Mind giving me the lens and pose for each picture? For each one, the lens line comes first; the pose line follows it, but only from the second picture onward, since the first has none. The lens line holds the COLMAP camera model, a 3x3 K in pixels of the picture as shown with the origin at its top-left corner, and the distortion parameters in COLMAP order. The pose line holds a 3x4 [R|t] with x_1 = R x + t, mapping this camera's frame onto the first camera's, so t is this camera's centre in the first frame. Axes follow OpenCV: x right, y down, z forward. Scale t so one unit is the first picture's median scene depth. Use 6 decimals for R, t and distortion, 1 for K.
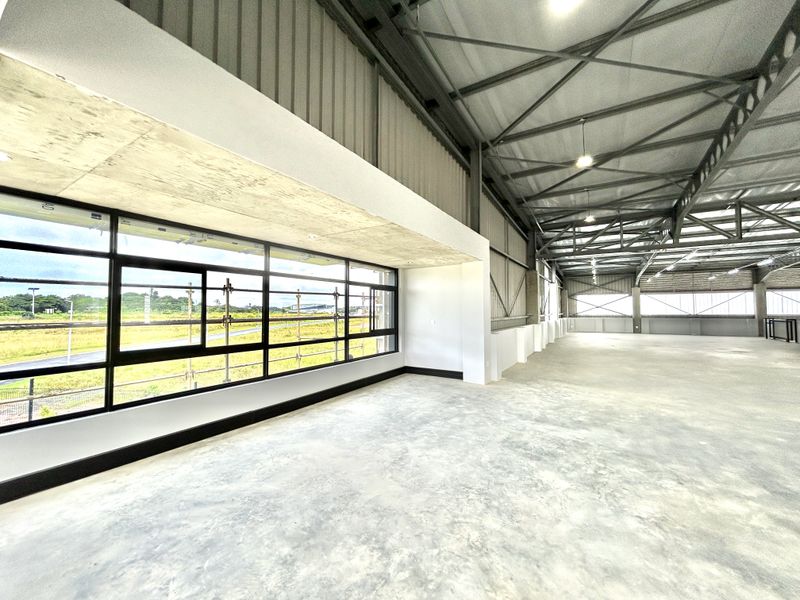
lens RADIAL K [[319.1, 0, 399.6], [0, 319.1, 300.4], [0, 0, 1]] dist [0.002270, 0.000453]
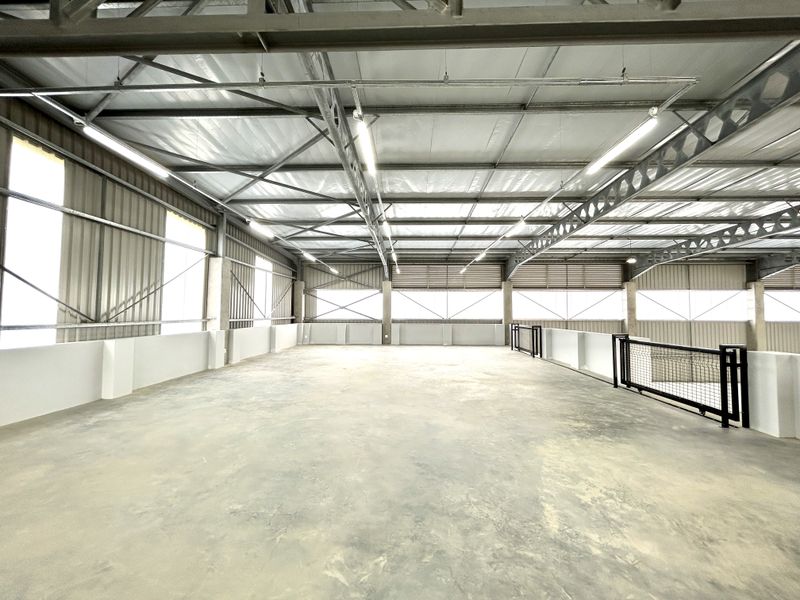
lens RADIAL K [[319.1, 0, 399.0], [0, 319.1, 300.8], [0, 0, 1]] dist [0.002270, 0.000453]
pose [[0.863904, 0.026568, 0.502956, 0.415882], [-0.023033, 0.999647, -0.013243, 0.013407], [-0.503130, -0.000144, 0.864211, 0.377993]]
